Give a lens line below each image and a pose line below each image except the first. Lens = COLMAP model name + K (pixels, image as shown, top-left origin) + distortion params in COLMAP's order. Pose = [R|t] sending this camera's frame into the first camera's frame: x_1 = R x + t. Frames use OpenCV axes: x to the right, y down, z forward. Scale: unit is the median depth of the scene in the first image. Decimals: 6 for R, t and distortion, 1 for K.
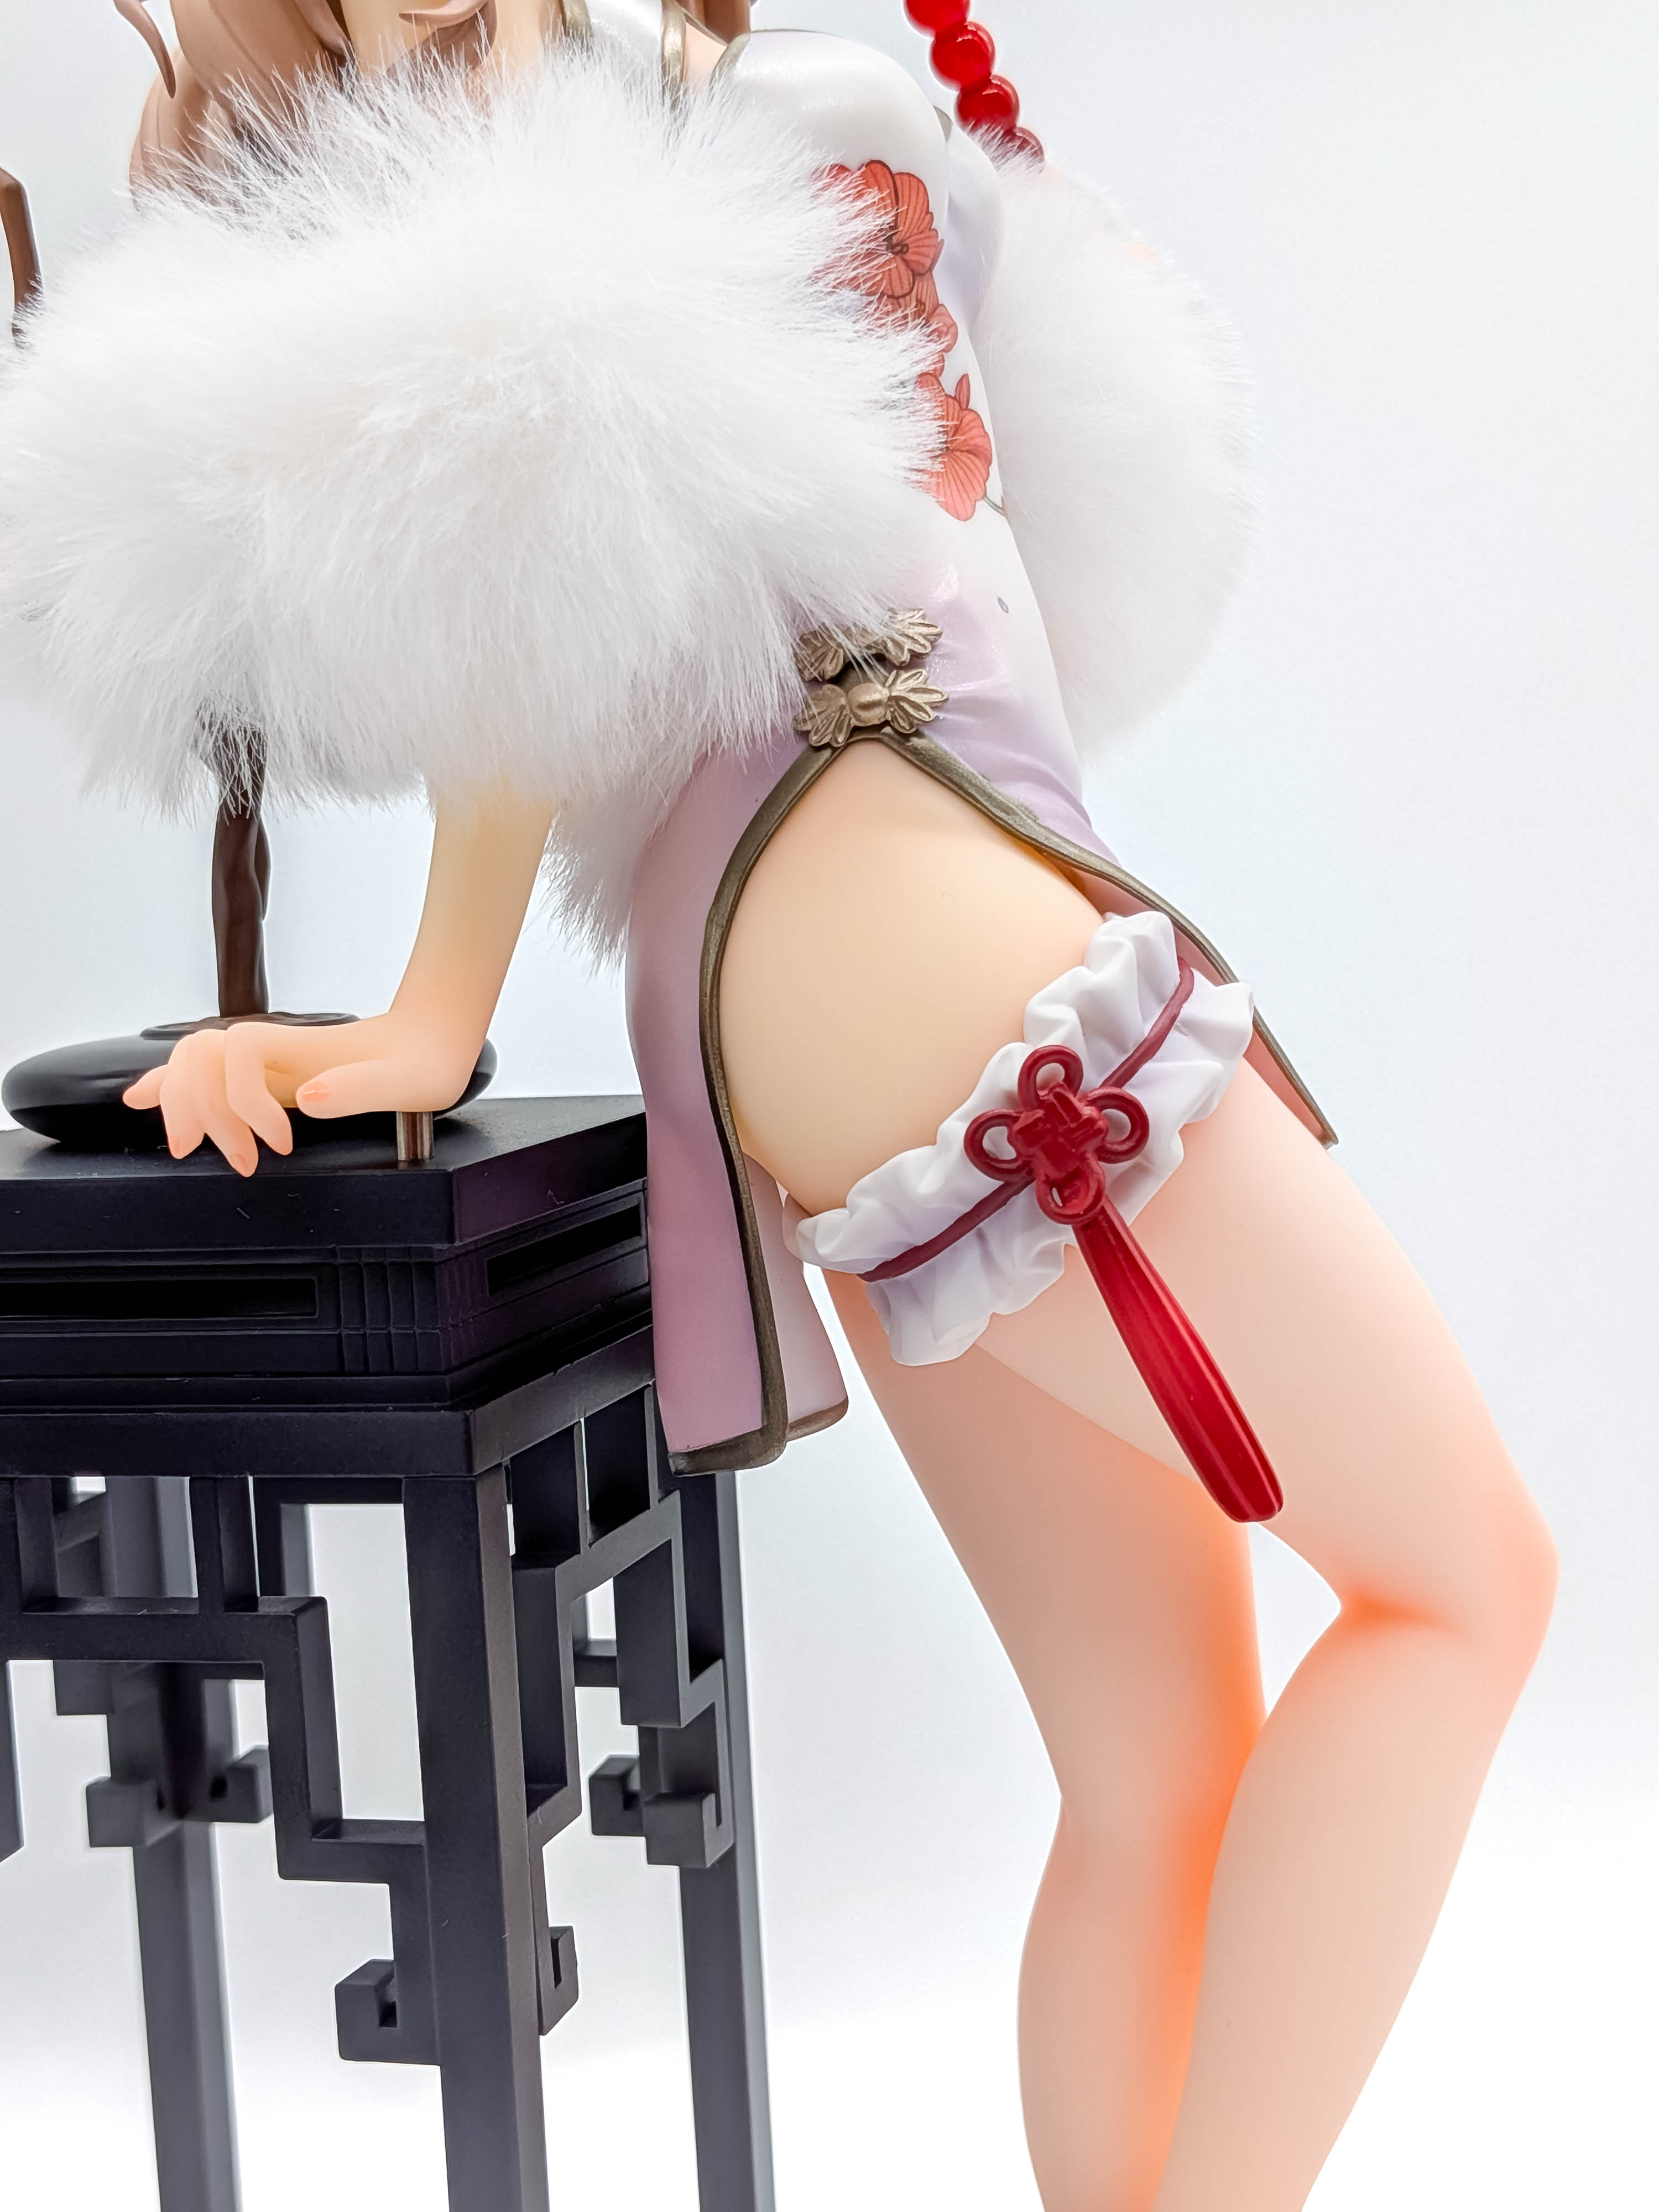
lens RADIAL K [[3173.5, 0, 818.1], [0, 3173.5, 1132.8], [0, 0, 1]] dist [0.105467, -0.152283]
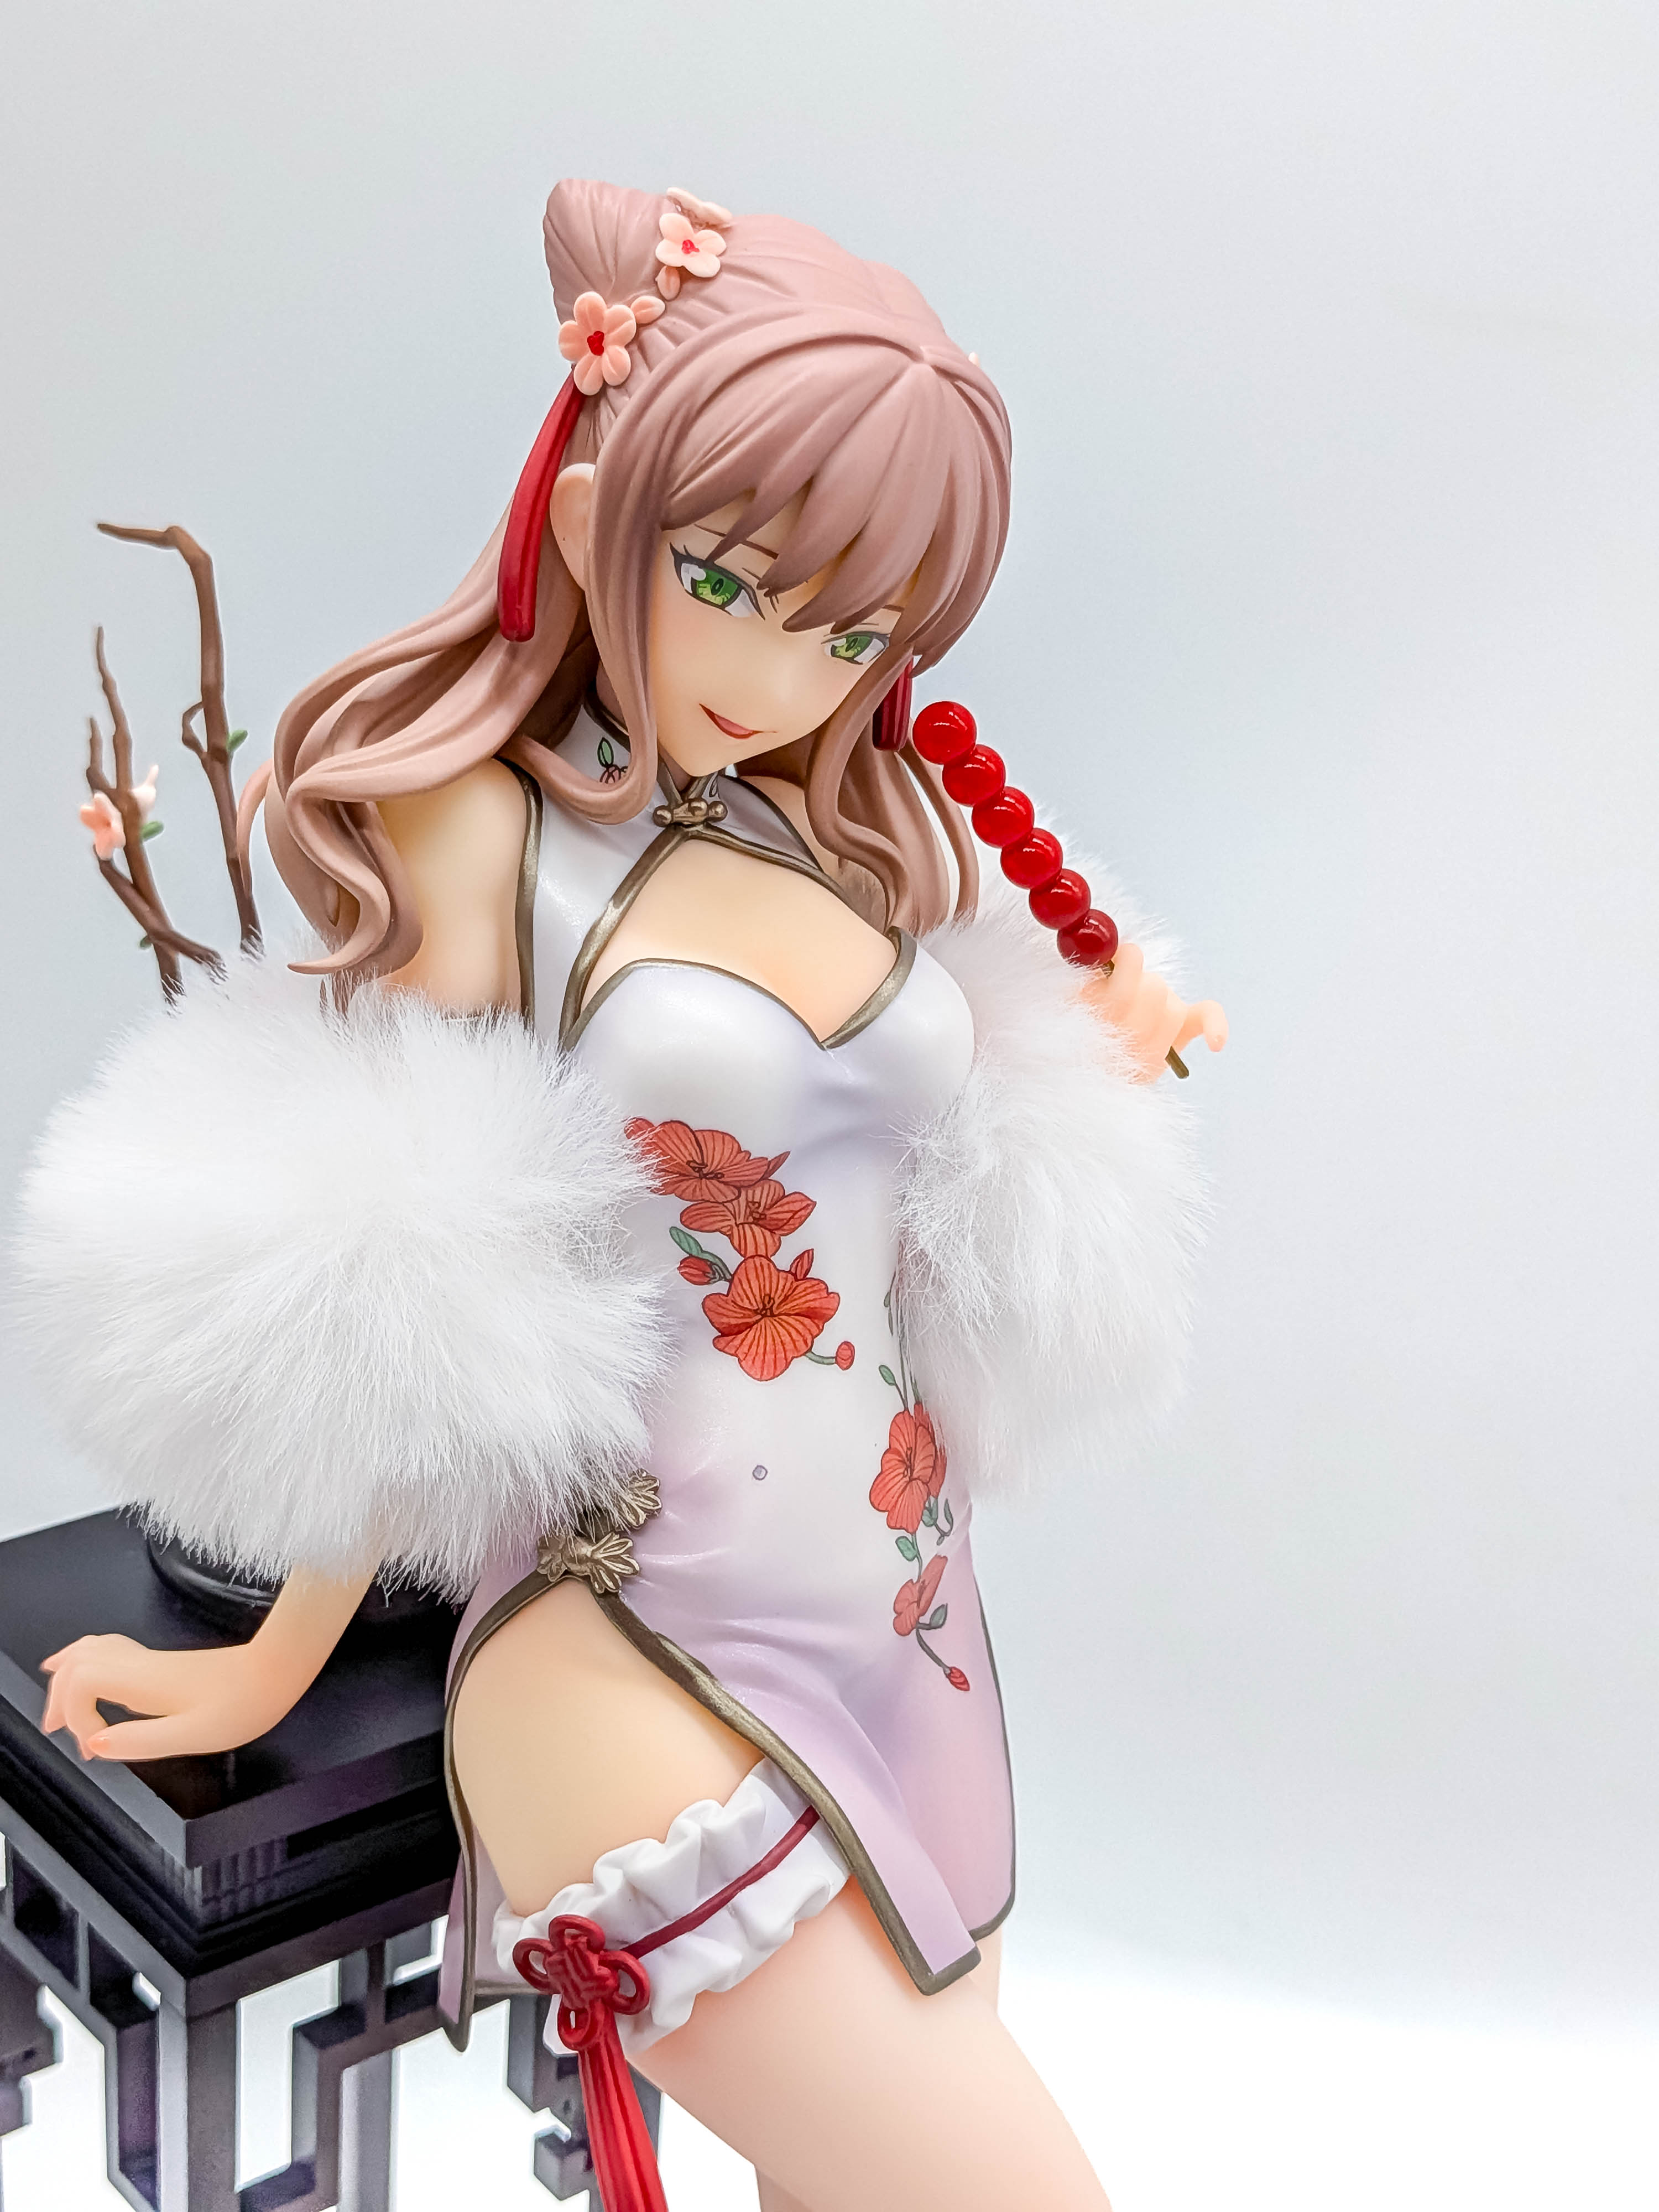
lens RADIAL K [[3183.5, 0, 893.3], [0, 3183.5, 1081.0], [0, 0, 1]] dist [0.105065, -0.112622]
pose [[0.832158, 0.291744, -0.471592, 0.629408], [-0.164592, 0.942042, 0.292347, -0.674479], [0.529549, -0.165659, 0.831946, 0.086482]]
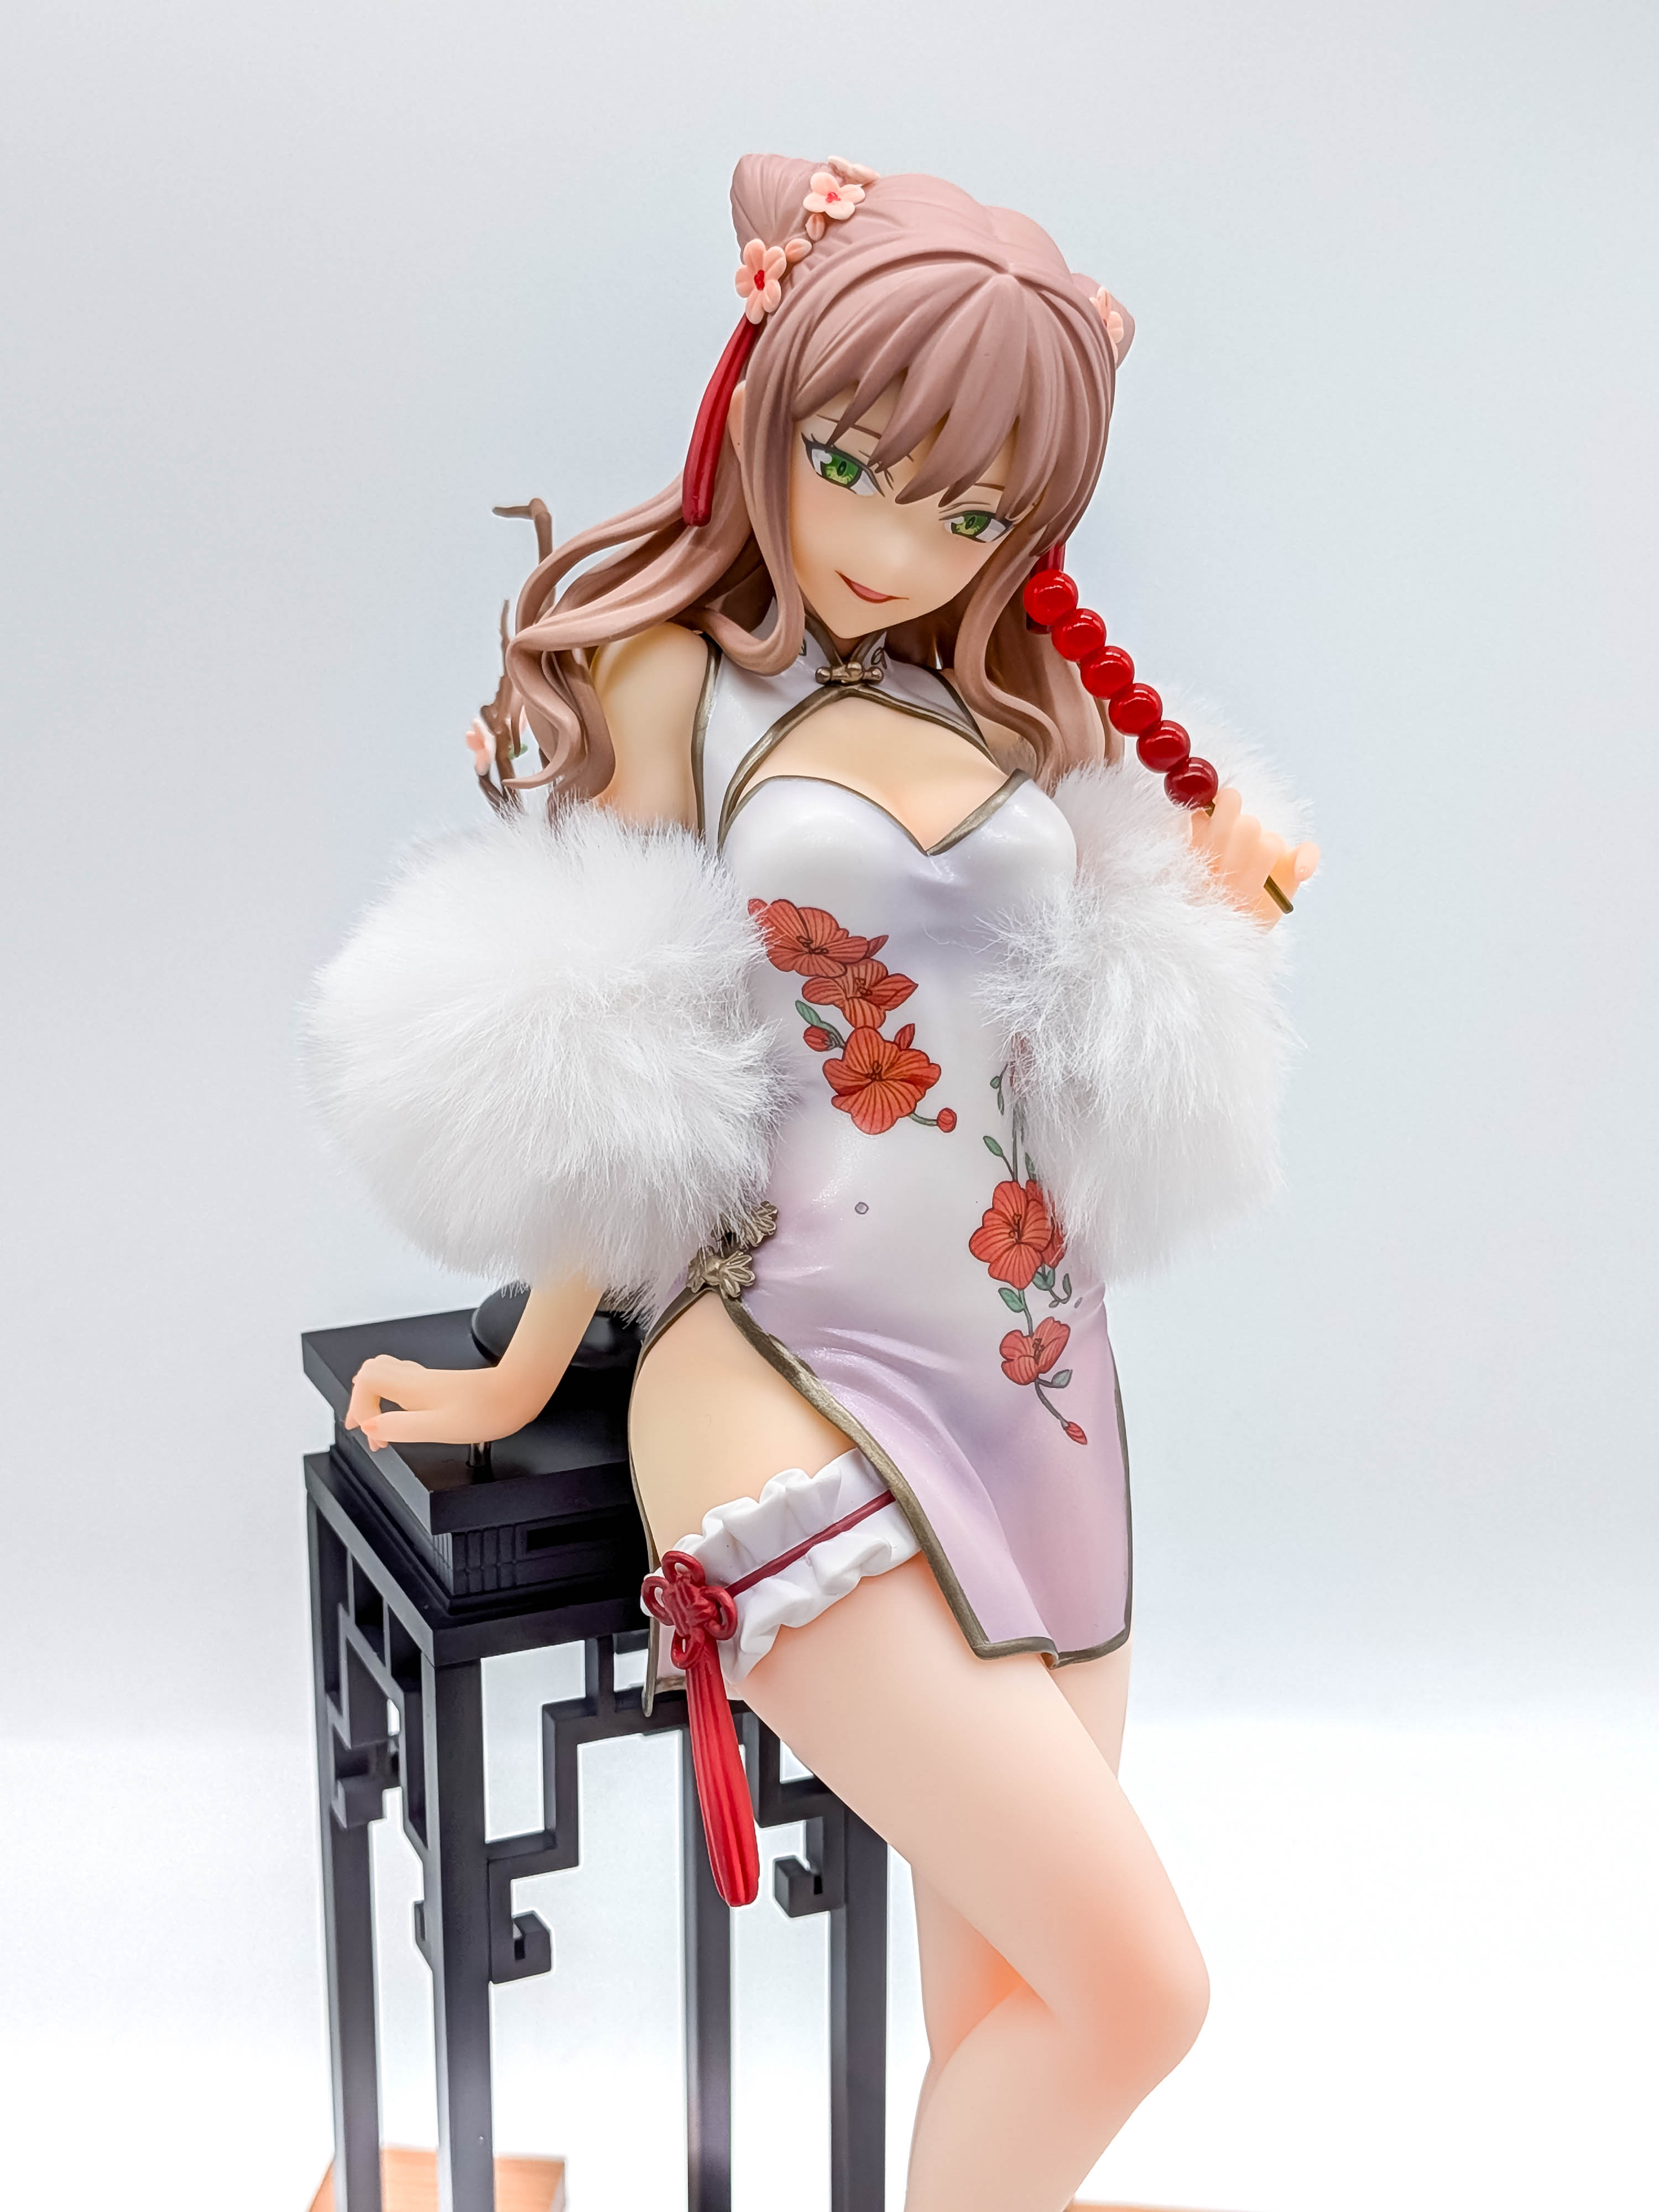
lens RADIAL K [[3173.5, 0, 818.1], [0, 3173.5, 1132.8], [0, 0, 1]] dist [0.105467, -0.152283]
pose [[0.638692, 0.269758, -0.720627, 1.072413], [-0.108958, 0.958803, 0.262346, -0.579525], [0.761709, -0.089040, 0.641772, 0.108673]]
